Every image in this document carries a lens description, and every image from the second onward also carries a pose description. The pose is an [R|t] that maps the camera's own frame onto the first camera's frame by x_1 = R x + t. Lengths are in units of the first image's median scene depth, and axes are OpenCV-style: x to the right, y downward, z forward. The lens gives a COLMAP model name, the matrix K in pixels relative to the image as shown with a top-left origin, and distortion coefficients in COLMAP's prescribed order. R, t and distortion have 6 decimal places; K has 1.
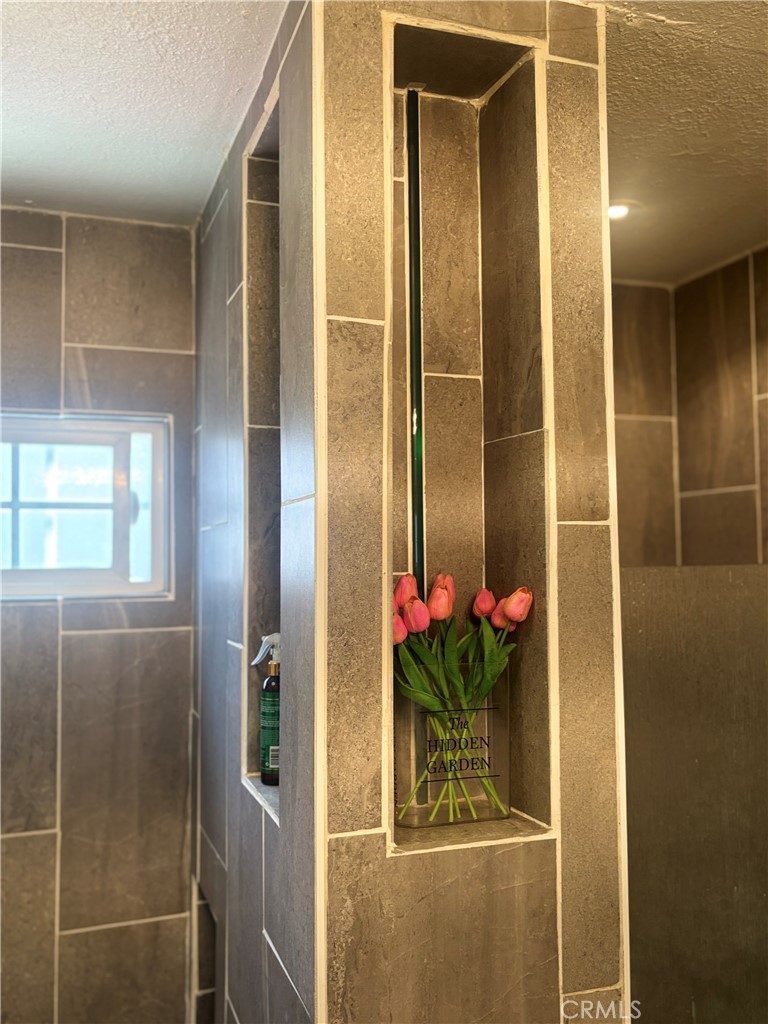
lens RADIAL K [[938.6, 0, 386.4], [0, 938.6, 519.8], [0, 0, 1]] dist [0.047219, 0.000000]
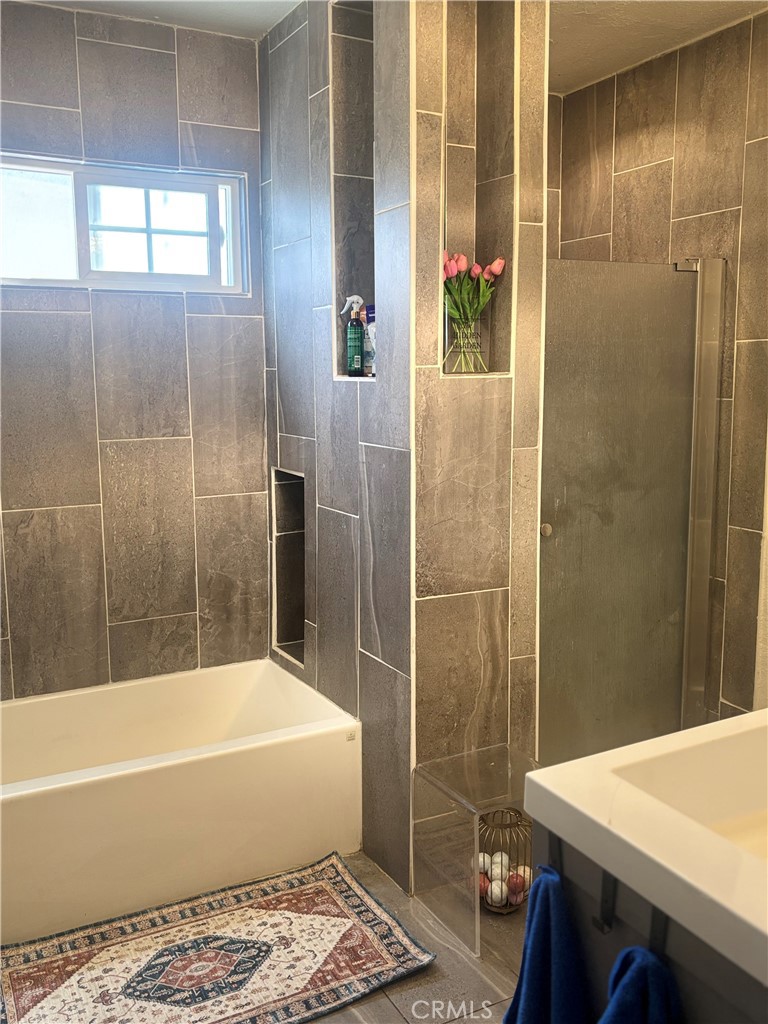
lens RADIAL K [[938.6, 0, 384.0], [0, 938.6, 501.7], [0, 0, 1]] dist [0.047219, 0.000000]
pose [[0.989157, -0.019251, 0.145593, -0.361930], [-0.007374, 0.983610, 0.180157, 0.200861], [-0.146675, -0.179277, 0.972803, -0.917132]]
